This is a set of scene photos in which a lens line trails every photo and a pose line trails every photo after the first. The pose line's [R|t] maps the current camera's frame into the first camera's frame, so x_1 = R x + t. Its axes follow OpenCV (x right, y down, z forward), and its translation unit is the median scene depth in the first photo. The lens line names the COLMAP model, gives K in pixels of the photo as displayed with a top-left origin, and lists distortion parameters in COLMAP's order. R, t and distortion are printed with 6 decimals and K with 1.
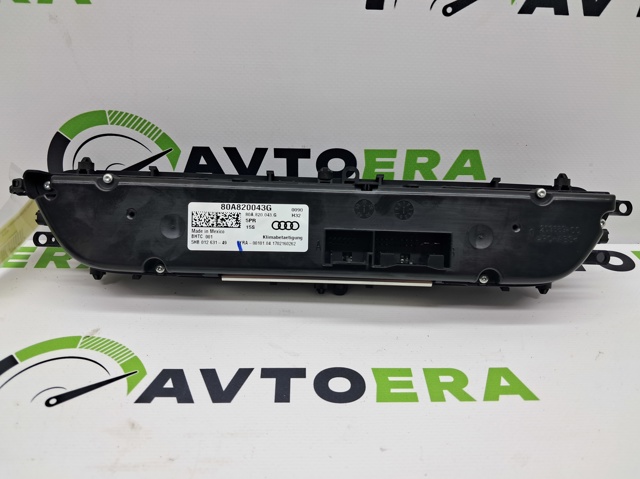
lens RADIAL K [[526.7, 0, 320.0], [0, 526.7, 239.5], [0, 0, 1]] dist [0.077769, -0.246206]
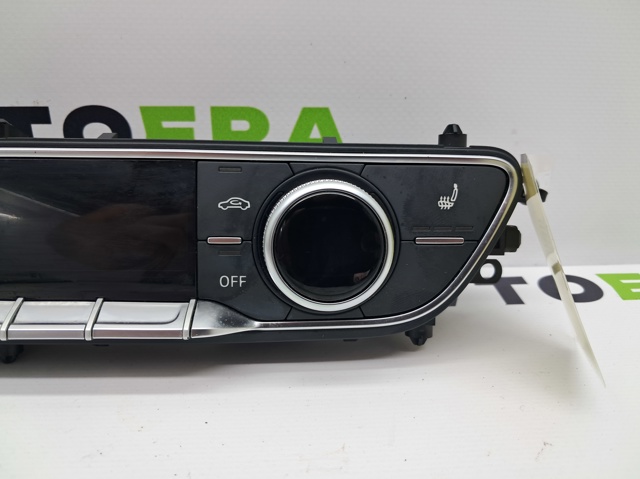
lens RADIAL K [[526.7, 0, 320.0], [0, 526.7, 239.5], [0, 0, 1]] dist [0.077769, -0.246206]
pose [[0.998972, -0.024146, 0.038372, 0.306511], [0.030584, 0.983694, -0.177230, 0.107944], [-0.033467, 0.178222, 0.983421, 0.492383]]
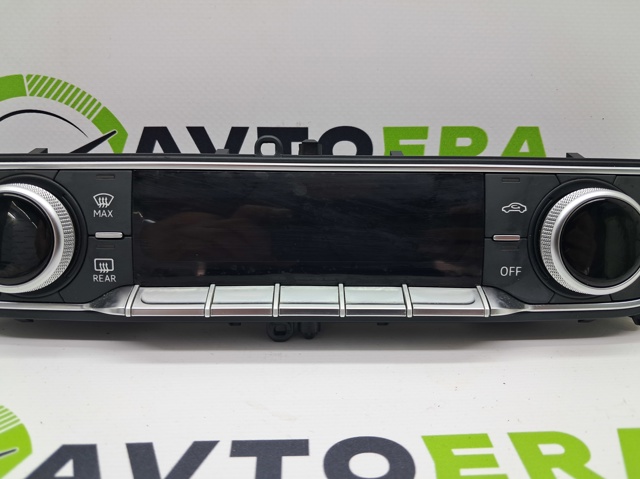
lens RADIAL K [[531.9, 0, 320.0], [0, 531.9, 239.5], [0, 0, 1]] dist [-0.039905, 0.012664]
pose [[0.999647, -0.025772, 0.006514, -0.012330], [0.026542, 0.981233, -0.190988, 0.133649], [-0.001470, 0.191093, 0.981571, 0.372147]]
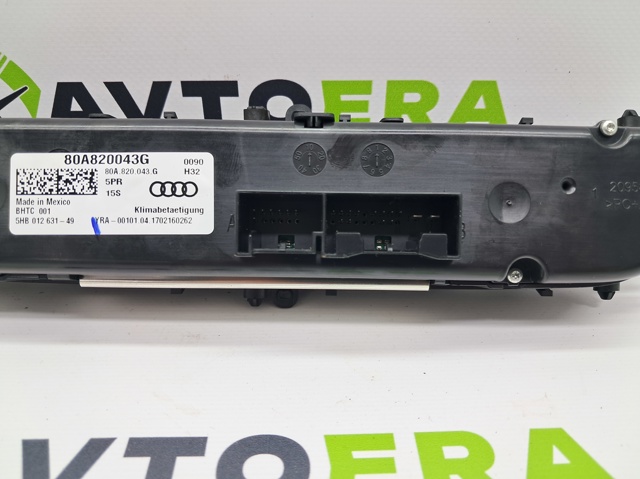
lens RADIAL K [[531.9, 0, 320.0], [0, 531.9, 239.5], [0, 0, 1]] dist [-0.039905, 0.012664]
pose [[0.999768, -0.018752, -0.010601, 0.099140], [0.018516, 0.999588, -0.021930, 0.043920], [0.011008, 0.021728, 0.999703, 0.410827]]
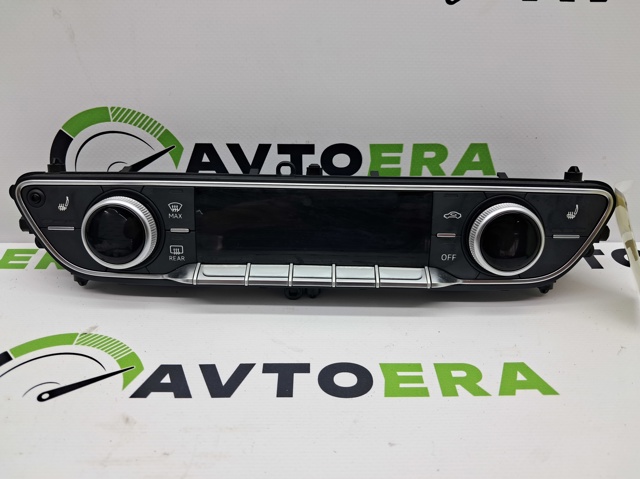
lens RADIAL K [[526.7, 0, 320.0], [0, 526.7, 239.5], [0, 0, 1]] dist [0.077769, -0.246206]
pose [[0.999656, -0.010984, -0.023830, 0.015457], [0.009492, 0.998040, -0.061854, 0.076200], [0.024463, 0.061607, 0.997801, 0.035463]]
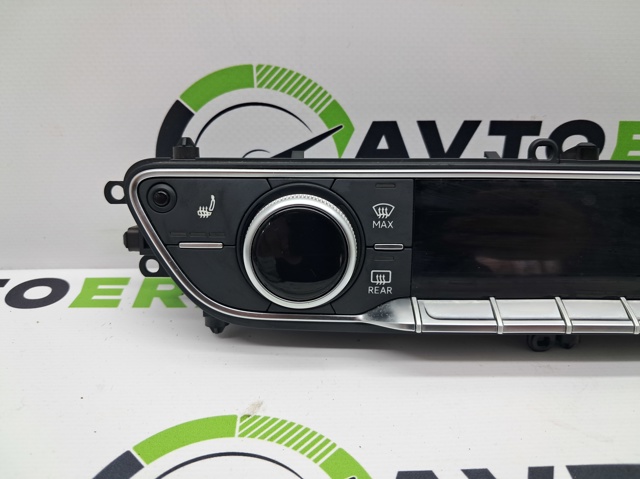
lens RADIAL K [[532.1, 0, 320.0], [0, 532.1, 239.5], [0, 0, 1]] dist [0.118887, -0.254326]
pose [[0.999767, -0.021590, -0.000663, -0.353753], [0.021407, 0.994431, -0.103188, 0.050956], [0.002887, 0.103150, 0.994662, 0.379810]]
